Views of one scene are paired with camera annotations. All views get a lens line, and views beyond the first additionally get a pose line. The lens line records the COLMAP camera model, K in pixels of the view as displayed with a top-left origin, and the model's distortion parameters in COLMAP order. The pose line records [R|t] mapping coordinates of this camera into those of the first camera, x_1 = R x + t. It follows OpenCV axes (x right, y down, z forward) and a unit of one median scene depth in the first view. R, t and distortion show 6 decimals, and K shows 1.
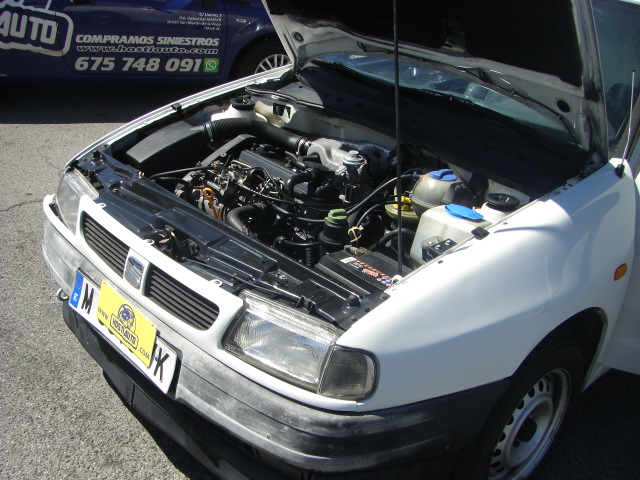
lens RADIAL K [[718.4, 0, 306.2], [0, 718.4, 268.4], [0, 0, 1]] dist [-0.164629, 0.068454]
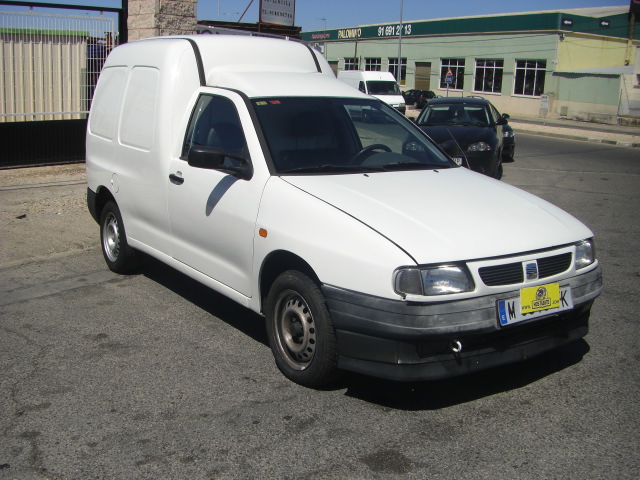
lens RADIAL K [[718.4, 0, 306.2], [0, 718.4, 268.4], [0, 0, 1]] dist [-0.164629, 0.068454]
pose [[0.138911, -0.315702, 0.938635, -1.870581], [0.428992, 0.873459, 0.230293, -0.614824], [-0.892564, 0.370677, 0.256766, 0.988924]]
